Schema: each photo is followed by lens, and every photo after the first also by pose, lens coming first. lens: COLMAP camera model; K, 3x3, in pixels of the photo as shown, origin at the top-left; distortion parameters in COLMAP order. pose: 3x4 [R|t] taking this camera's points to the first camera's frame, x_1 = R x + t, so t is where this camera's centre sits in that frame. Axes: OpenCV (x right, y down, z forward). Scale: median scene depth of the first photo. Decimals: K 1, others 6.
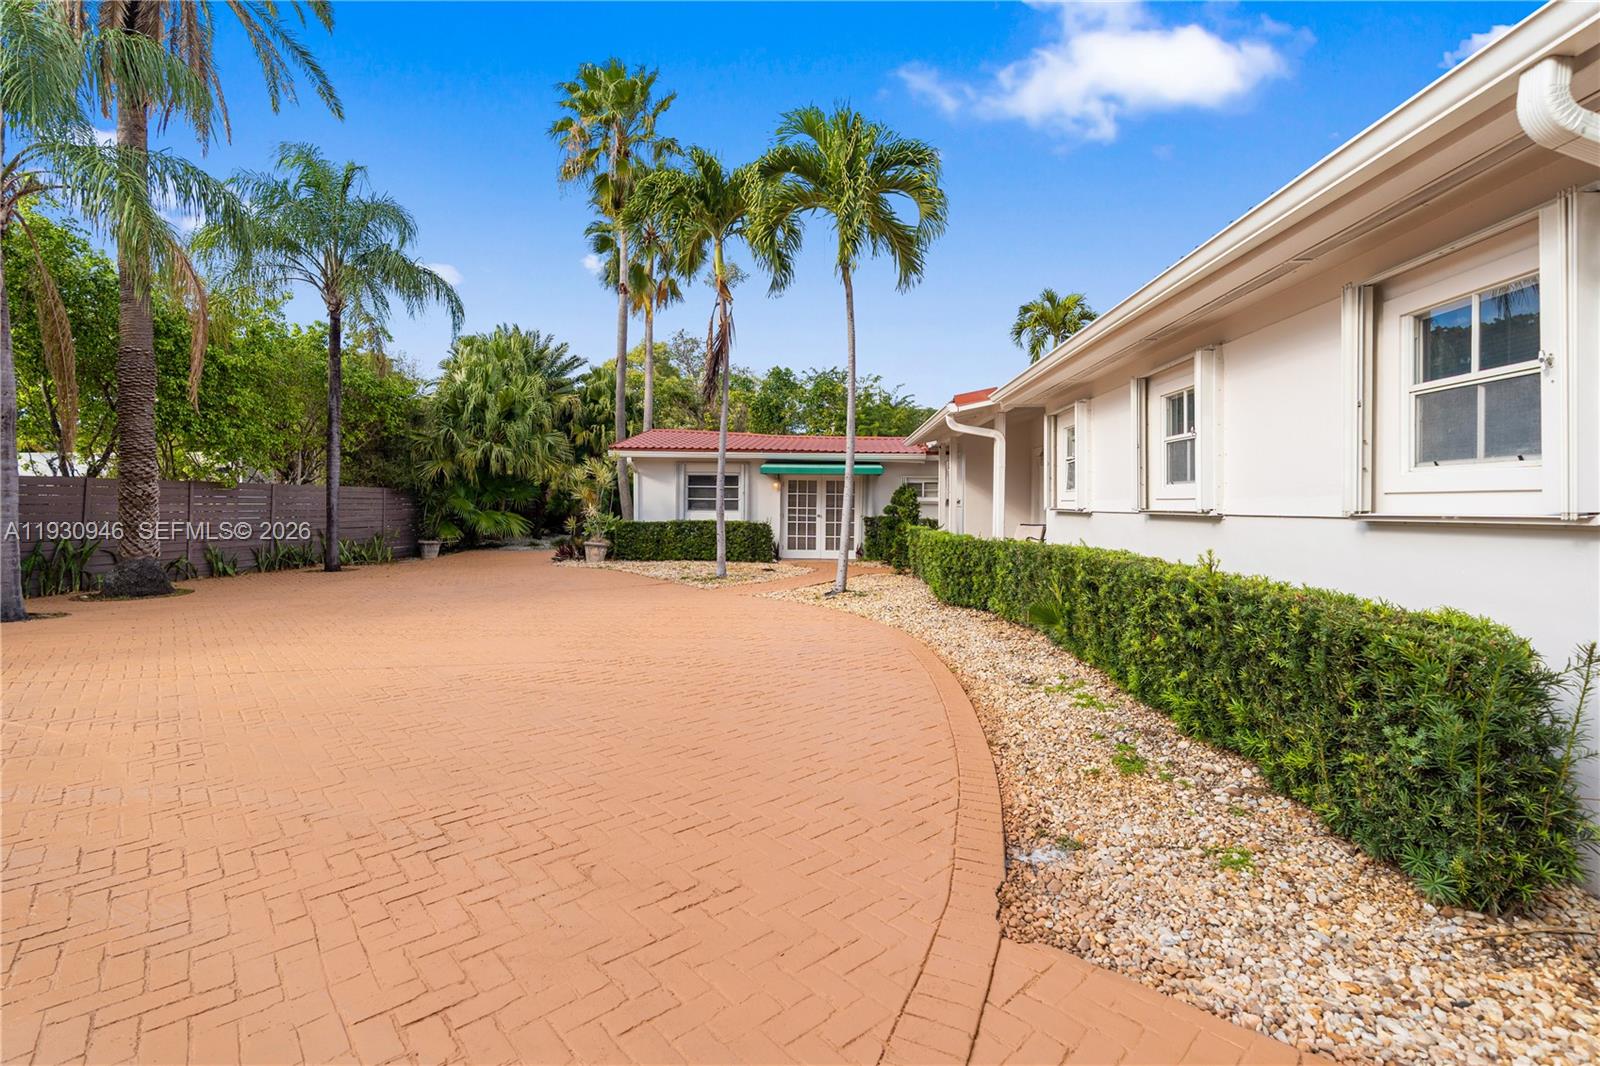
lens RADIAL K [[724.0, 0, 797.7], [0, 724.0, 519.4], [0, 0, 1]] dist [-0.002704, -0.000368]
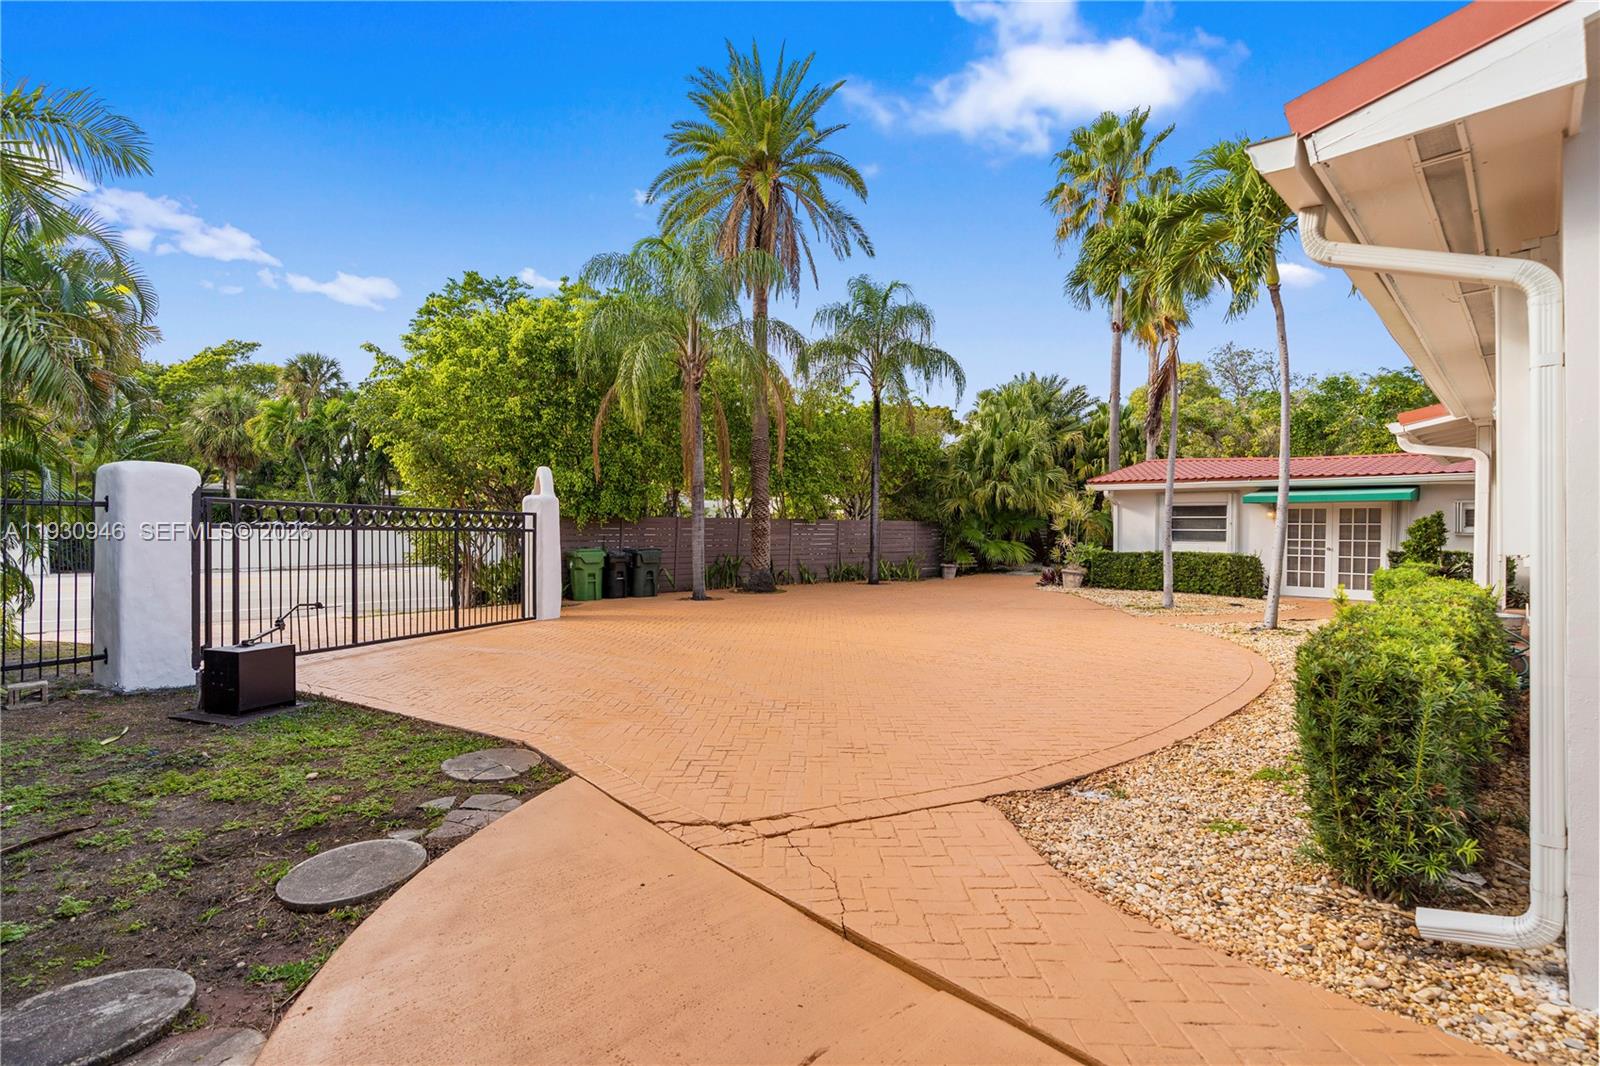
lens RADIAL K [[719.7, 0, 800.0], [0, 719.7, 533.0], [0, 0, 1]] dist [-0.000923, -0.000082]
pose [[0.734667, 0.001277, -0.678427, 0.148537], [-0.015557, 0.999767, -0.014965, -0.001374], [0.678250, 0.021548, 0.734515, -0.069809]]
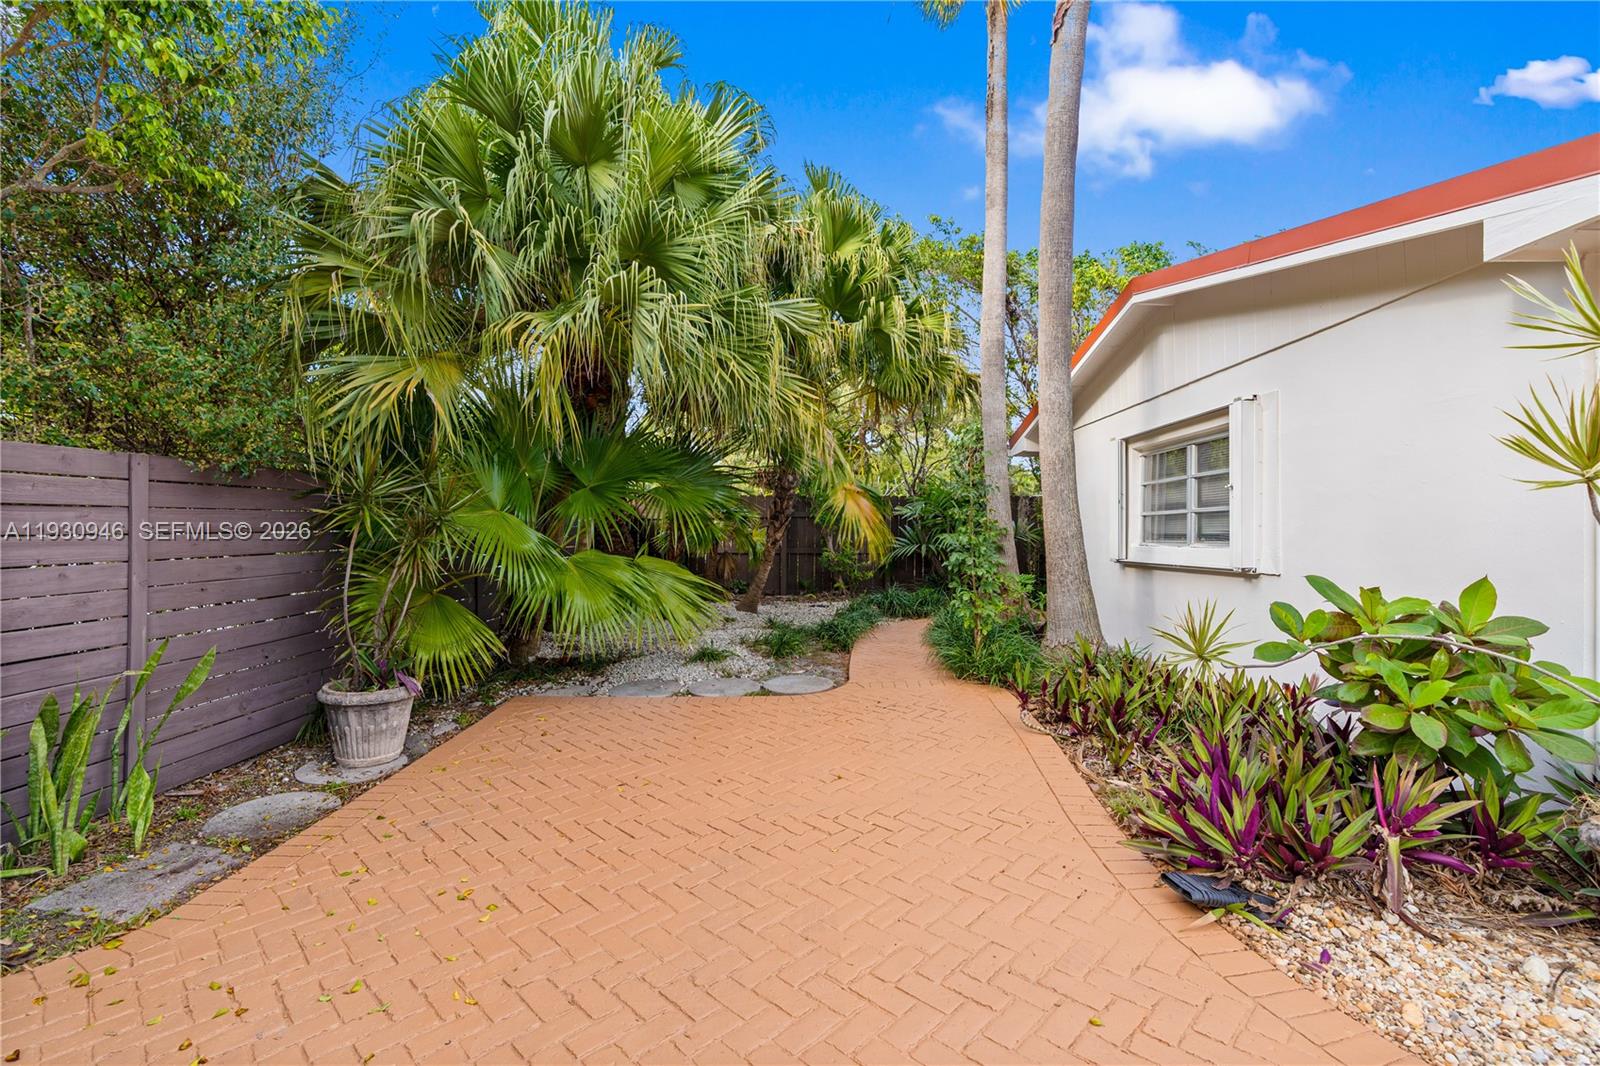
lens RADIAL K [[724.0, 0, 797.7], [0, 724.0, 519.4], [0, 0, 1]] dist [-0.002704, -0.000368]
pose [[0.999873, -0.001565, 0.015831, -0.429232], [0.001963, 0.999681, -0.025164, -0.021858], [-0.015786, 0.025192, 0.999558, 0.876427]]
